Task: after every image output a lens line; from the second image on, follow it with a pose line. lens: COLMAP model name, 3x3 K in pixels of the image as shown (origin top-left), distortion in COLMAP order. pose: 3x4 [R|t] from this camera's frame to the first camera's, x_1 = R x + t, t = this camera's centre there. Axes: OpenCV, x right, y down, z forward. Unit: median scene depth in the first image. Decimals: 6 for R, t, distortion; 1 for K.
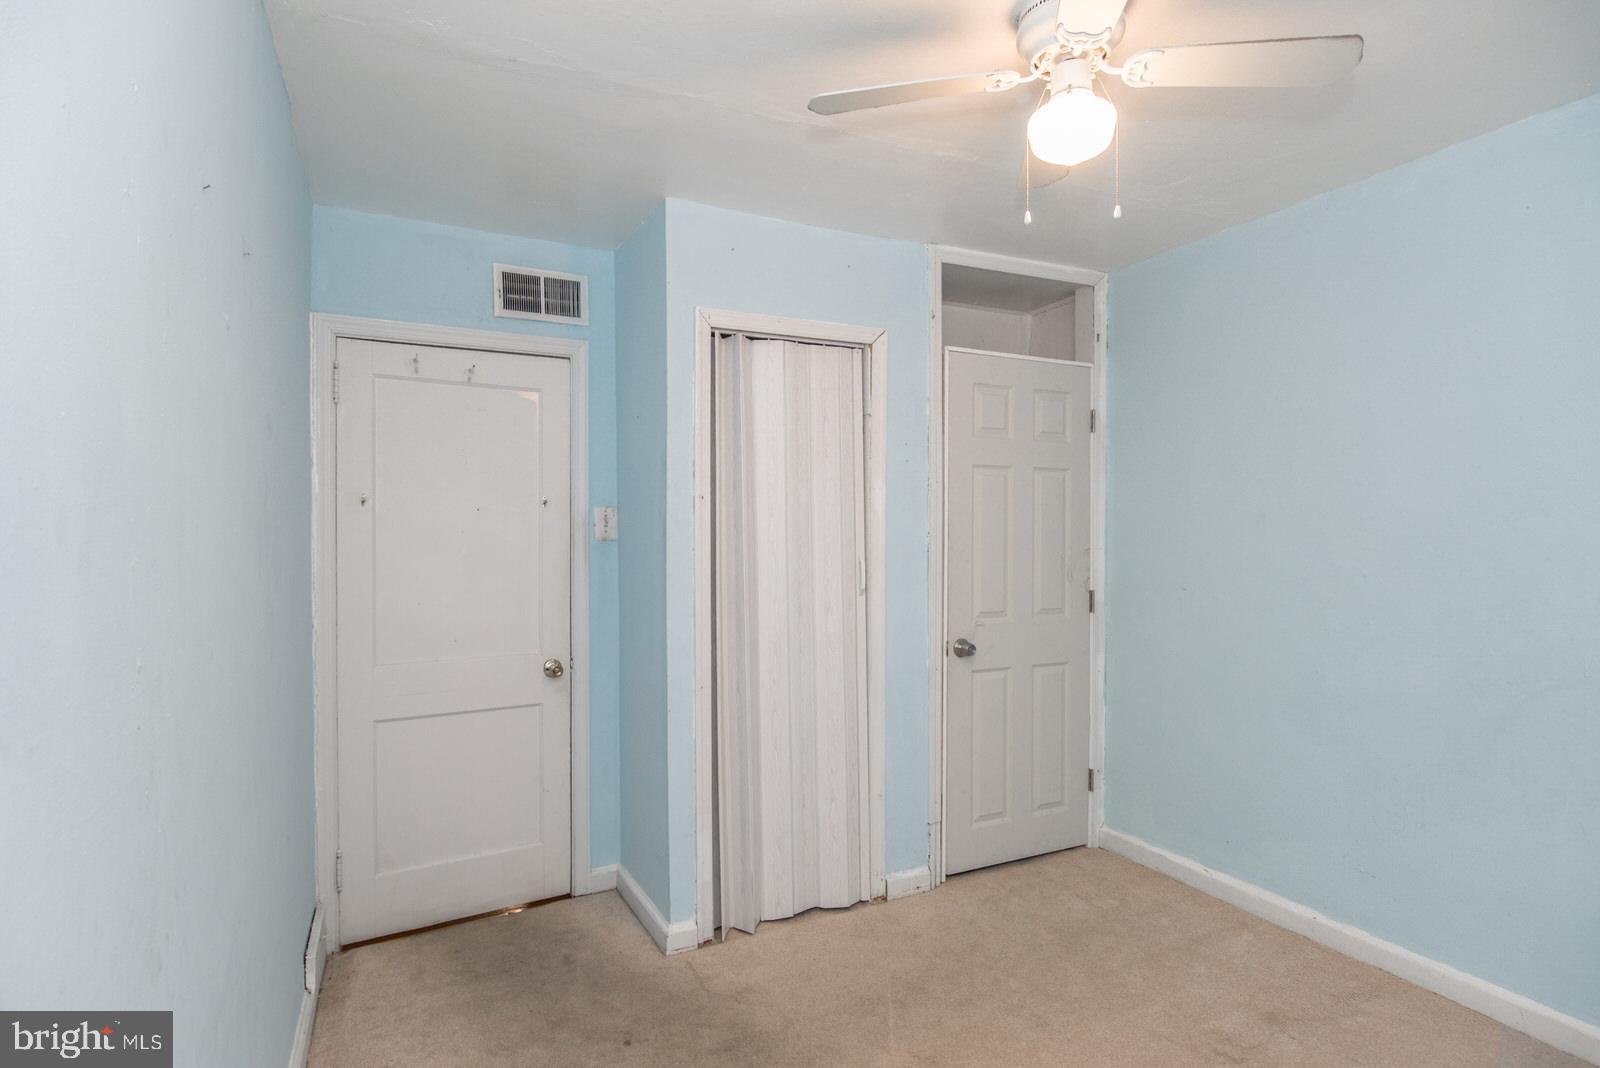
lens RADIAL K [[808.3, 0, 801.6], [0, 808.3, 518.9], [0, 0, 1]] dist [-0.005028, -0.000277]
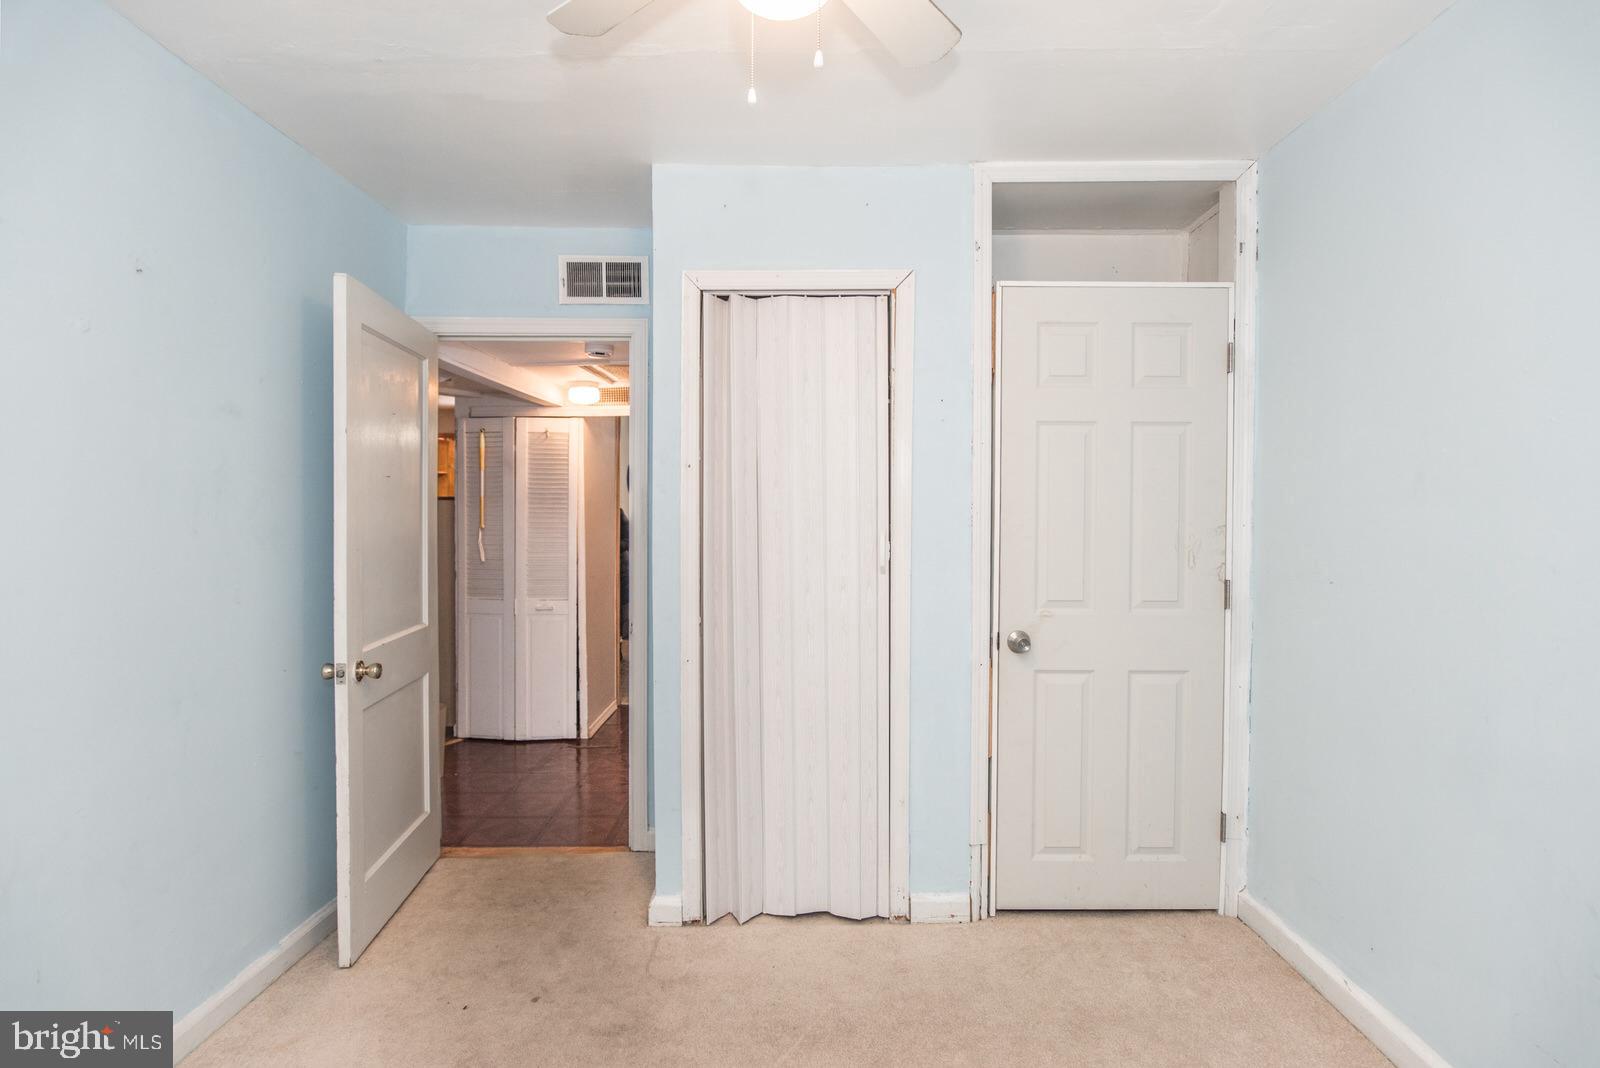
lens RADIAL K [[794.5, 0, 802.9], [0, 794.5, 501.6], [0, 0, 1]] dist [-0.010386, 0.000046]
pose [[0.900806, -0.001801, -0.434218, 0.359239], [0.003918, 0.999984, 0.003982, 0.011240], [0.434204, -0.005289, 0.900799, 0.169695]]
